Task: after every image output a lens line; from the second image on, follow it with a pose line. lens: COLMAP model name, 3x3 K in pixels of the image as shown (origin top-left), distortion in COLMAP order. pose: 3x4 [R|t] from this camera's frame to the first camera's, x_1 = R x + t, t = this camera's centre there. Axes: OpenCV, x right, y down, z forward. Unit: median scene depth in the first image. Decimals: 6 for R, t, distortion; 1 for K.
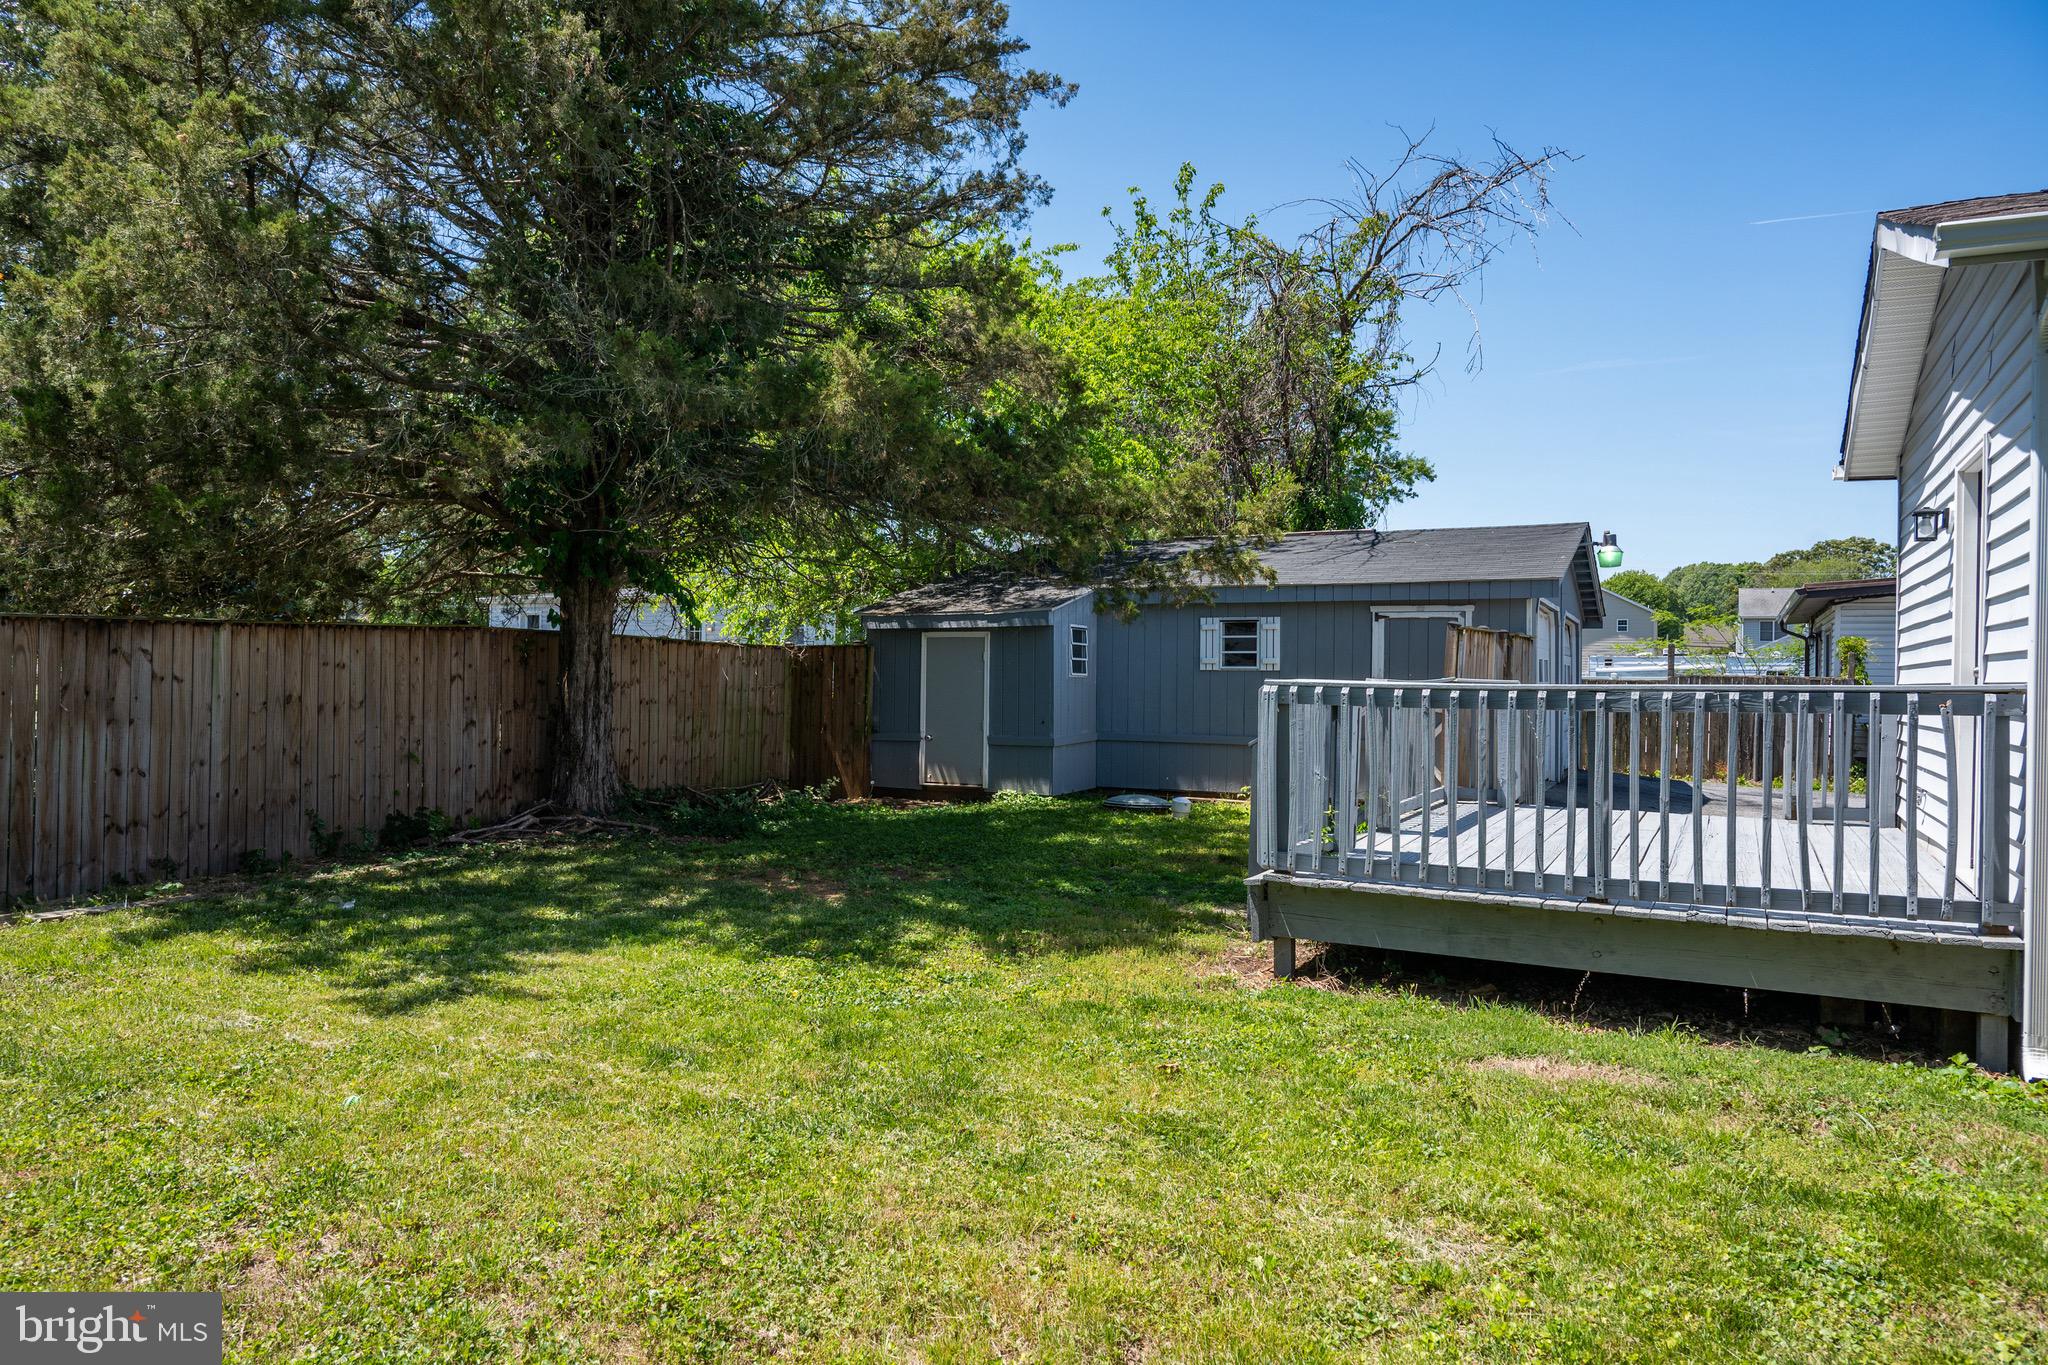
lens RADIAL K [[1356.7, 0, 1021.5], [0, 1356.7, 671.7], [0, 0, 1]] dist [-0.002334, -0.003851]
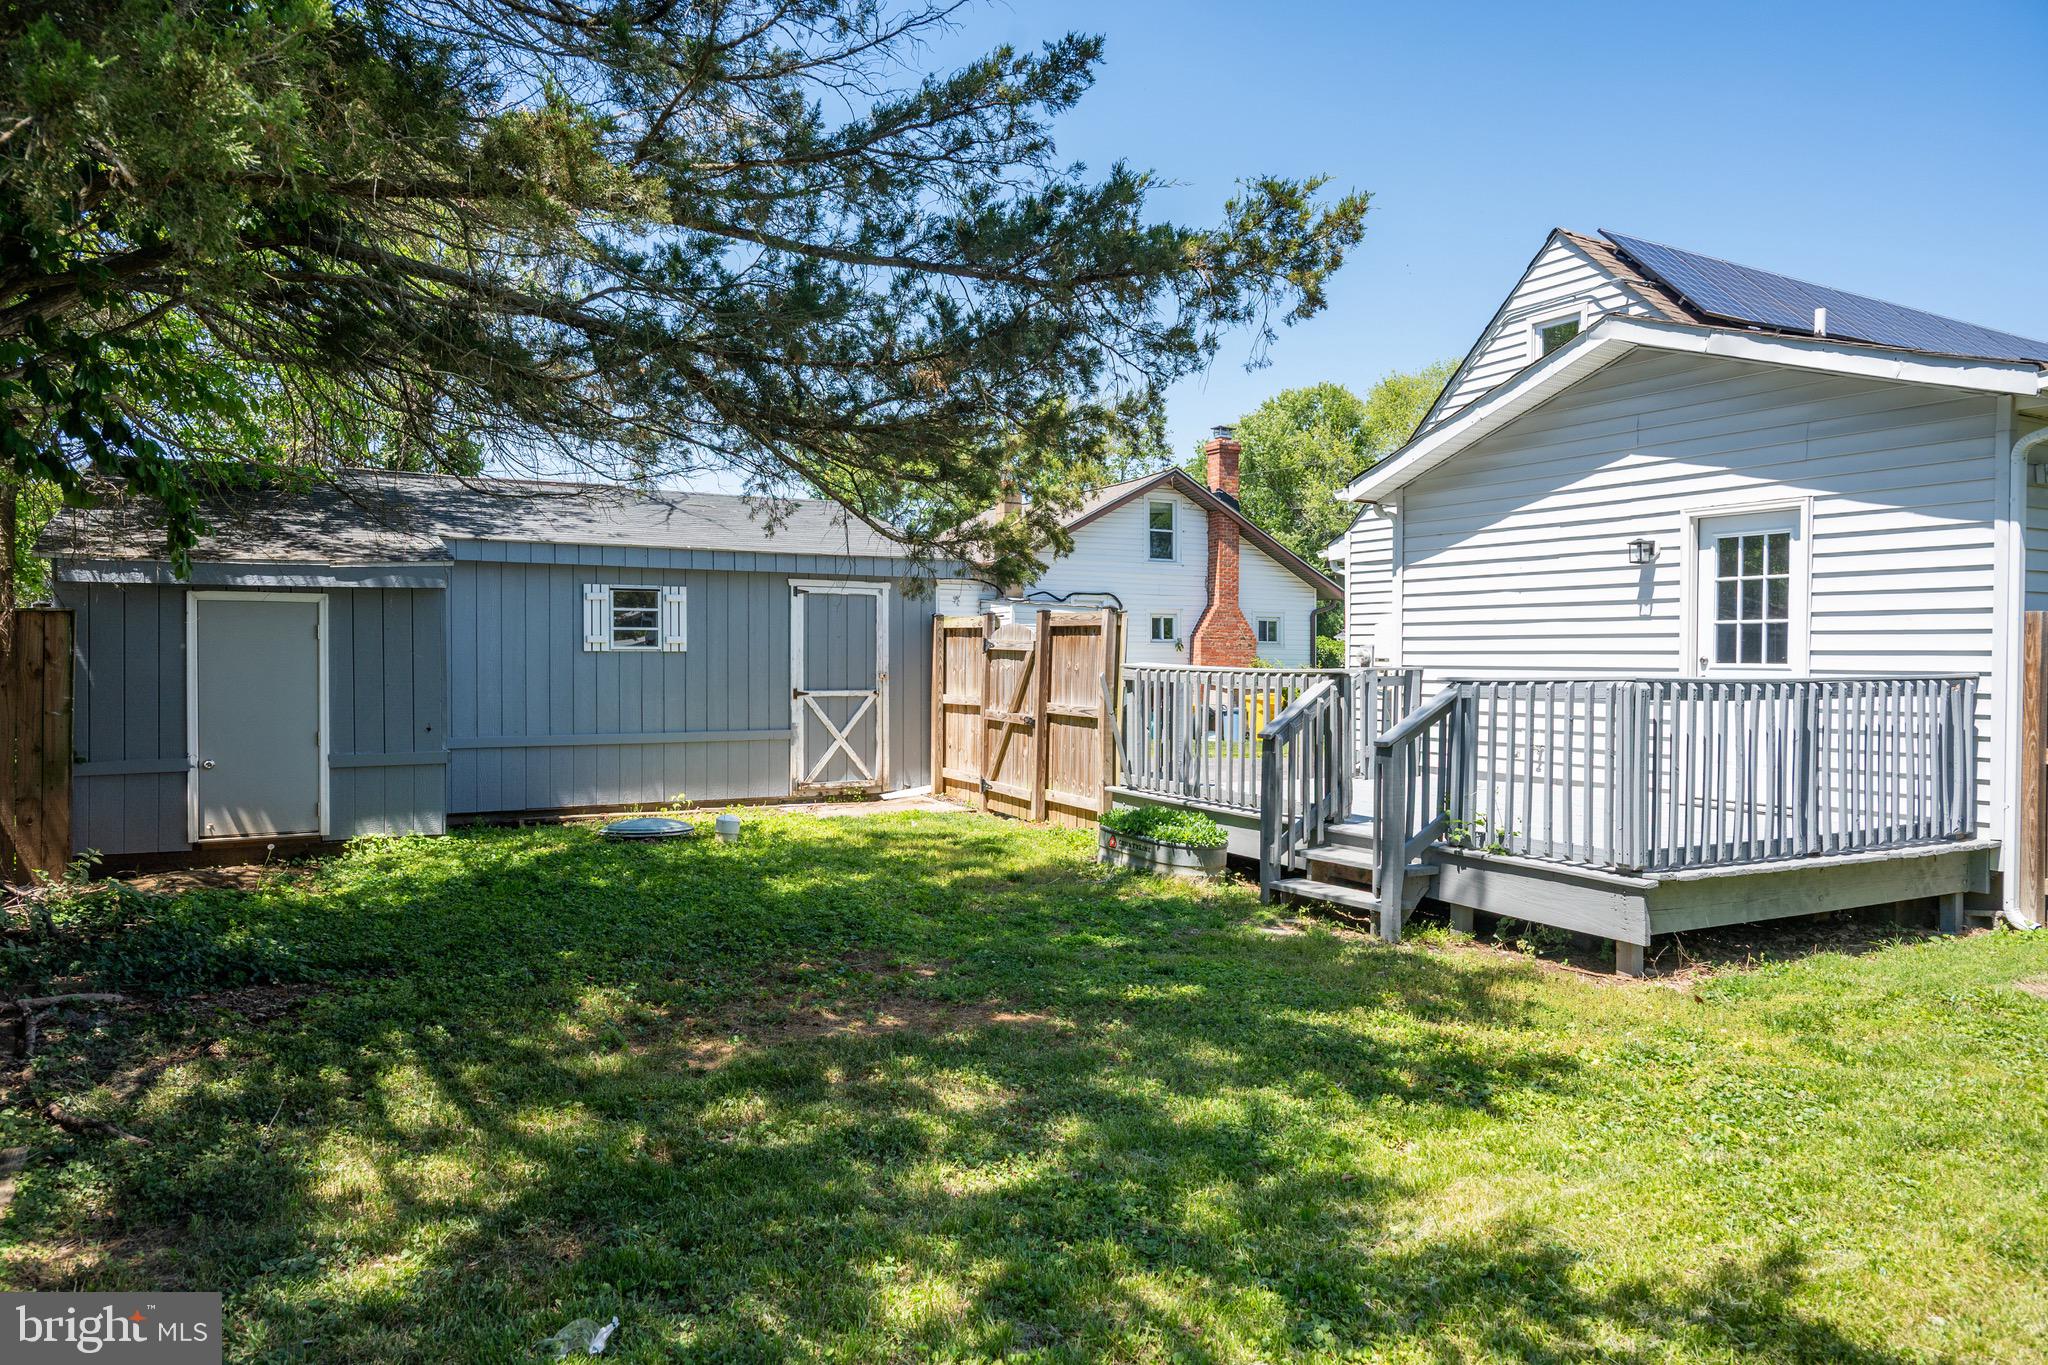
lens RADIAL K [[1356.7, 0, 1021.5], [0, 1356.7, 671.7], [0, 0, 1]] dist [-0.002334, -0.003851]
pose [[0.551577, -0.018710, 0.833914, -0.380176], [-0.001788, 0.999720, 0.023613, -0.008321], [-0.834122, -0.014515, 0.551389, 0.364614]]
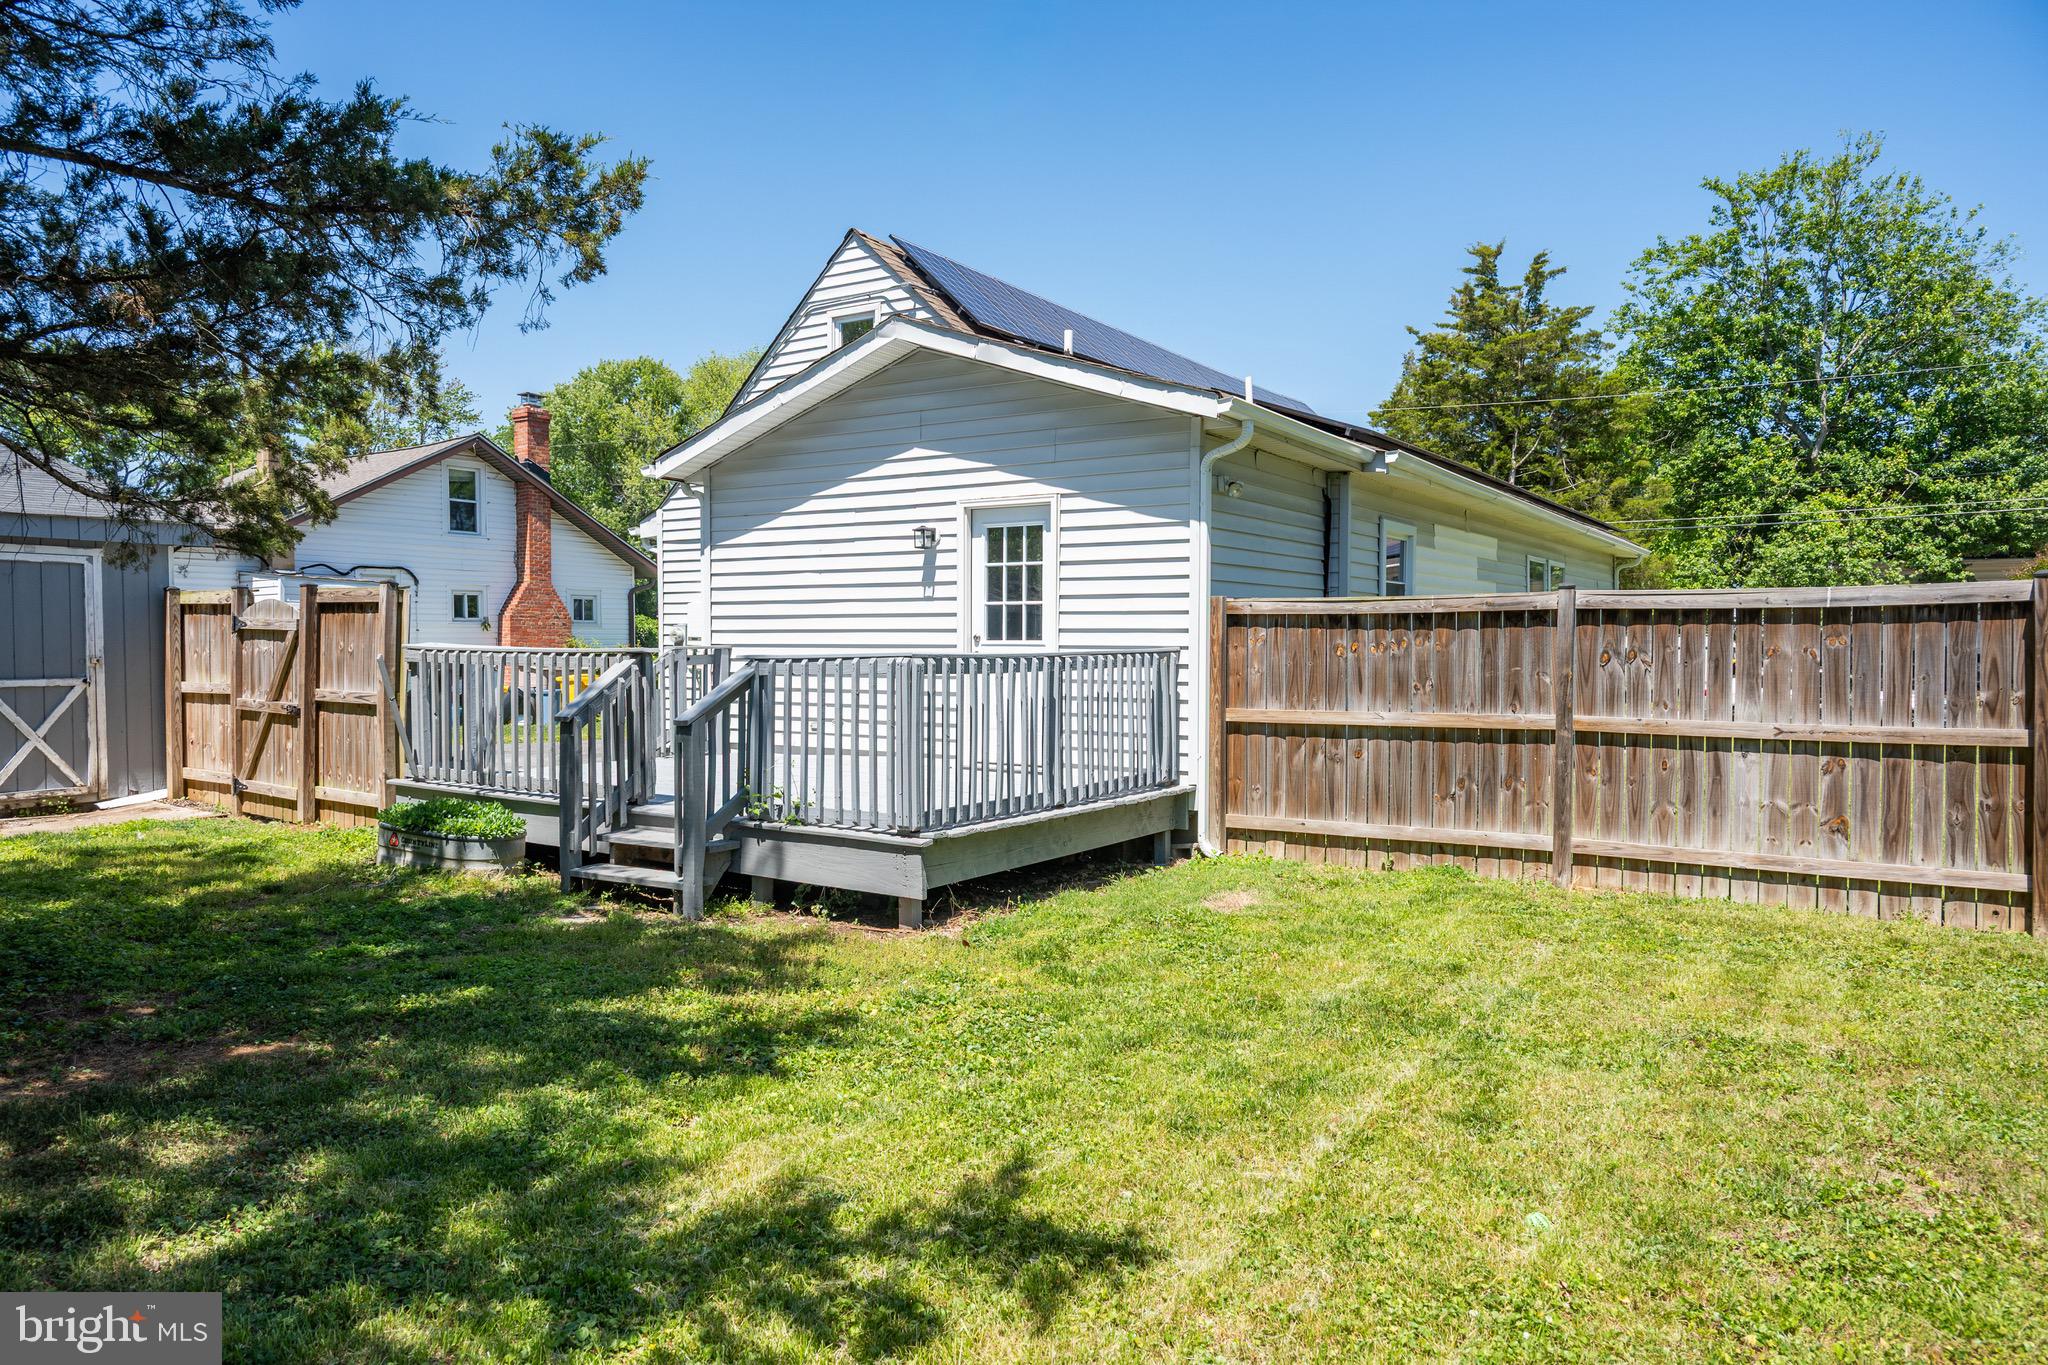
lens RADIAL K [[1355.1, 0, 1025.5], [0, 1355.1, 682.3], [0, 0, 1]] dist [-0.006239, -0.006025]
pose [[0.094434, -0.044573, 0.994533, -0.373579], [-0.003807, 0.998974, 0.045134, -0.007905], [-0.995524, -0.008048, 0.094167, 0.356641]]
